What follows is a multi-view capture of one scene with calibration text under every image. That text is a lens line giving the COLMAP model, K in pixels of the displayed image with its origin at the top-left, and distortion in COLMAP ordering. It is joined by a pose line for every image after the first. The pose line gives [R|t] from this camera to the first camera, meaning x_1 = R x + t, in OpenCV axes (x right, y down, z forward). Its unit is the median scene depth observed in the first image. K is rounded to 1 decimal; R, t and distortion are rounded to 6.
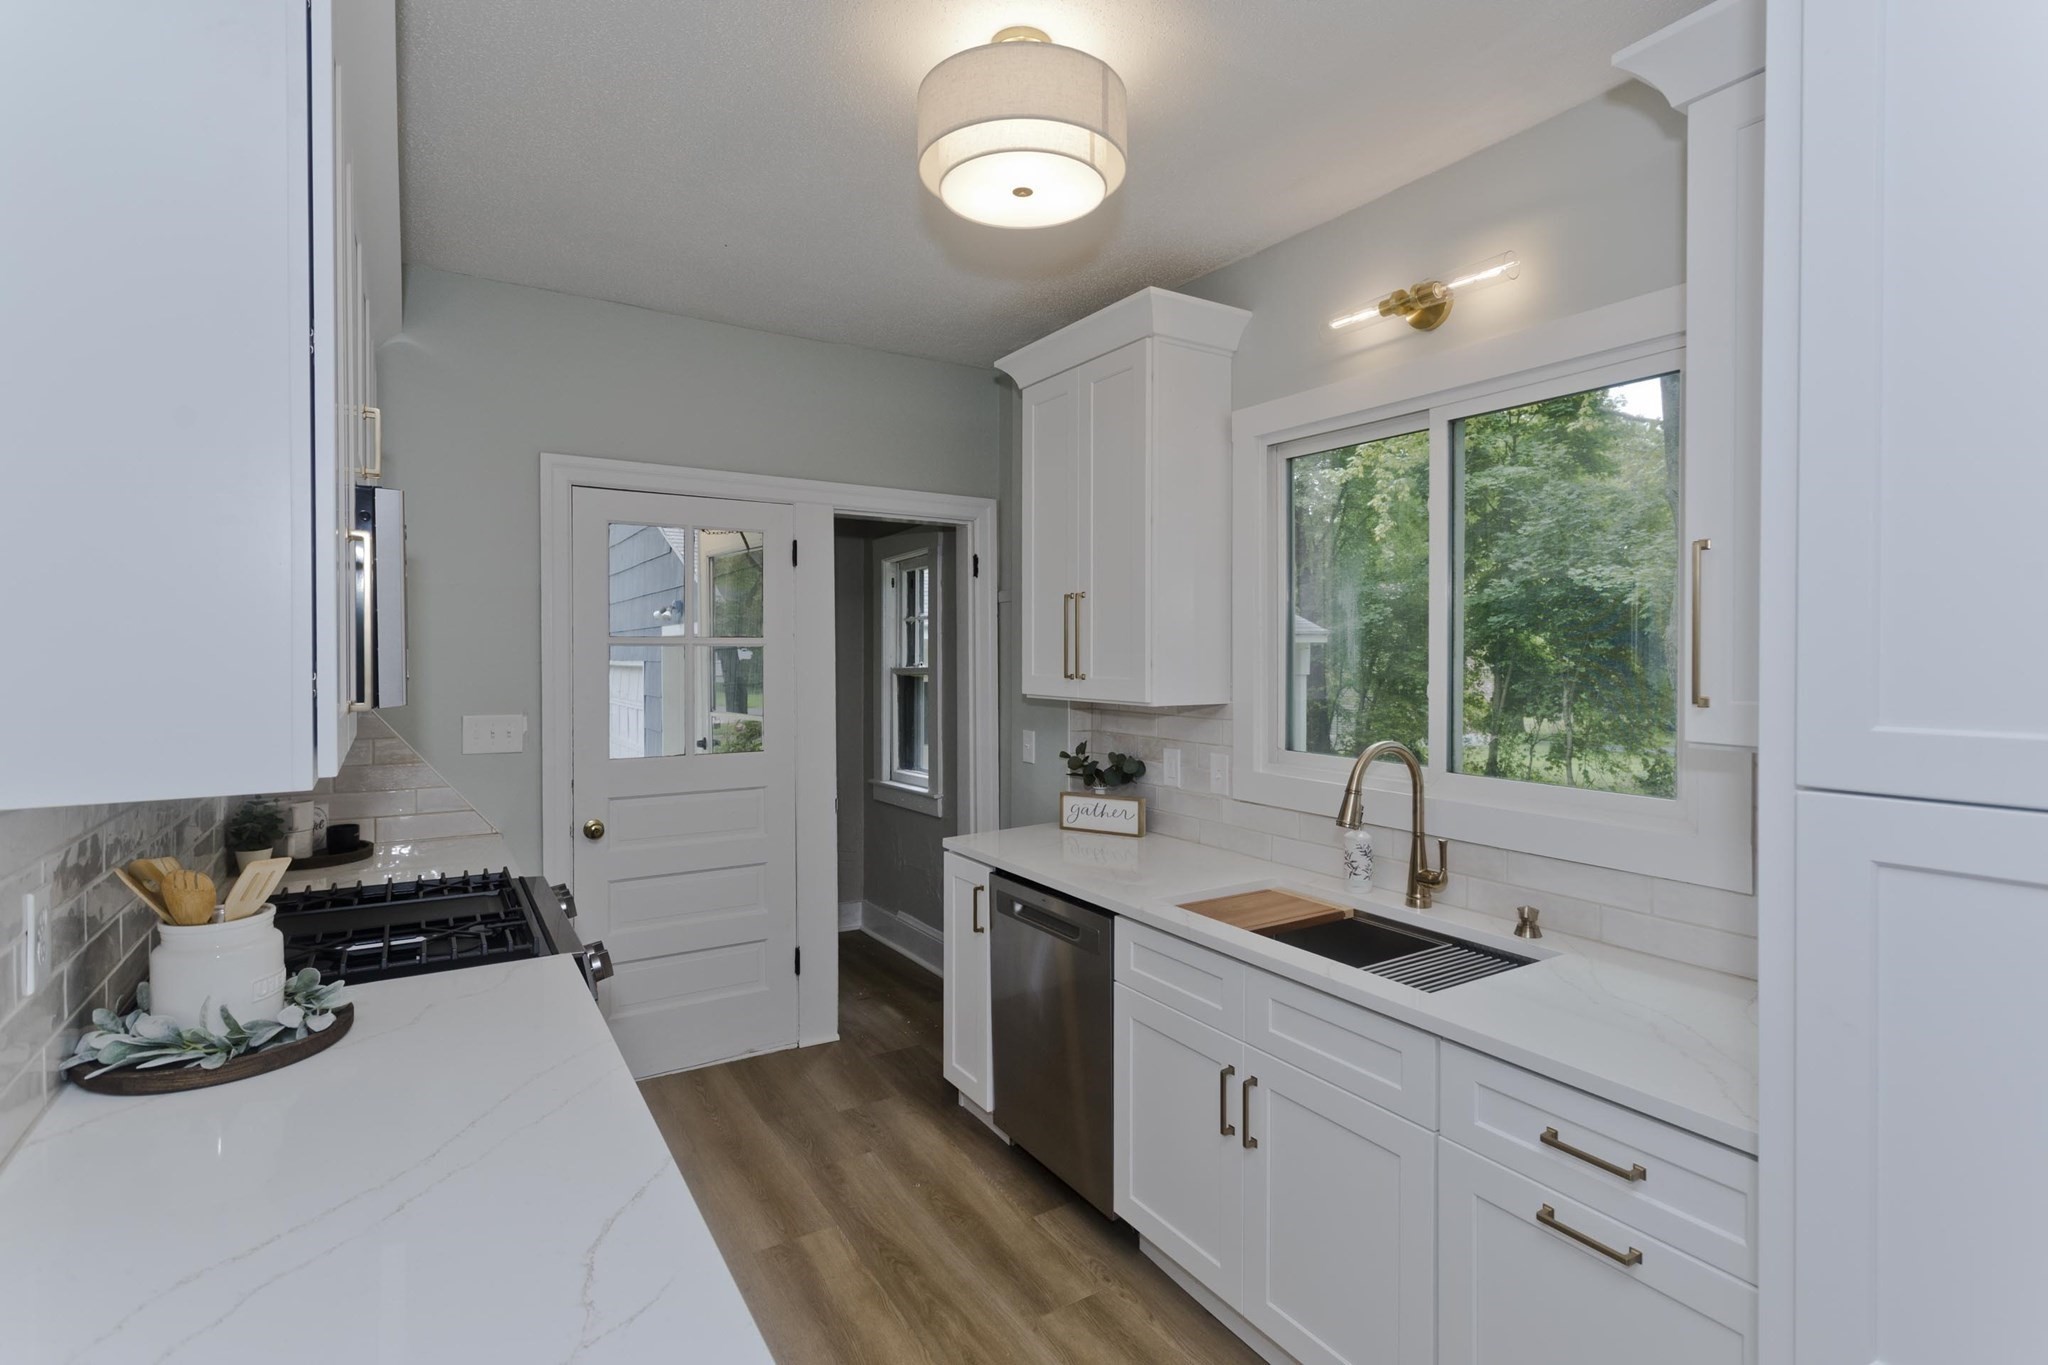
lens RADIAL K [[994.3, 0, 1035.7], [0, 994.3, 659.6], [0, 0, 1]] dist [0.002971, 0.002059]
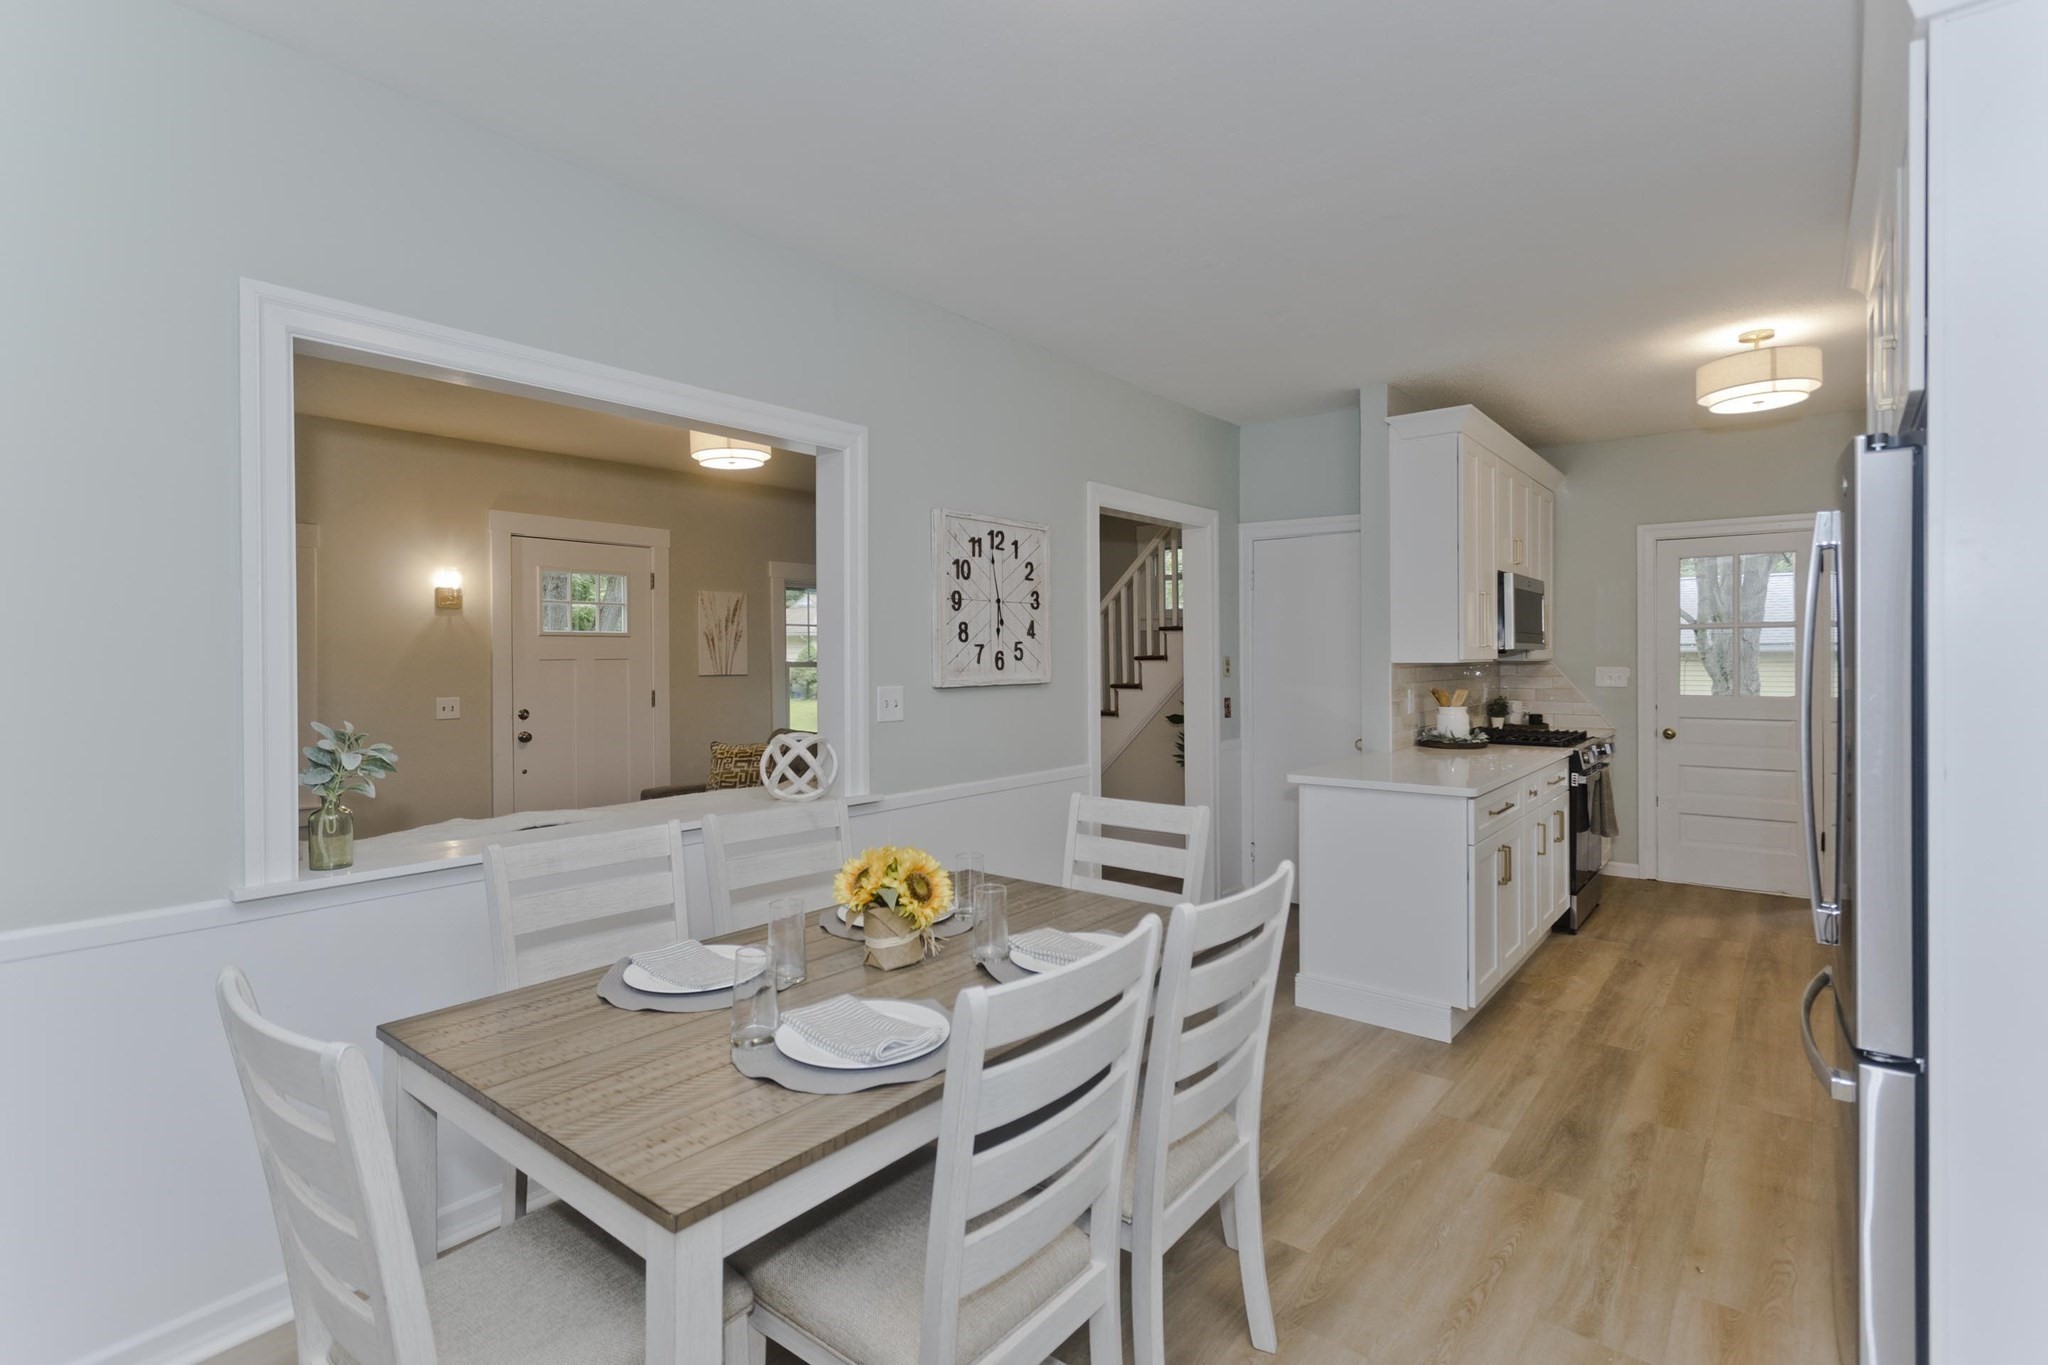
lens RADIAL K [[982.9, 0, 1010.6], [0, 982.9, 667.2], [0, 0, 1]] dist [0.002519, 0.001155]
pose [[0.321836, 0.005200, -0.946781, 0.865535], [-0.002689, 0.999986, 0.004578, 0.050407], [0.946792, 0.001073, 0.321845, -0.693608]]
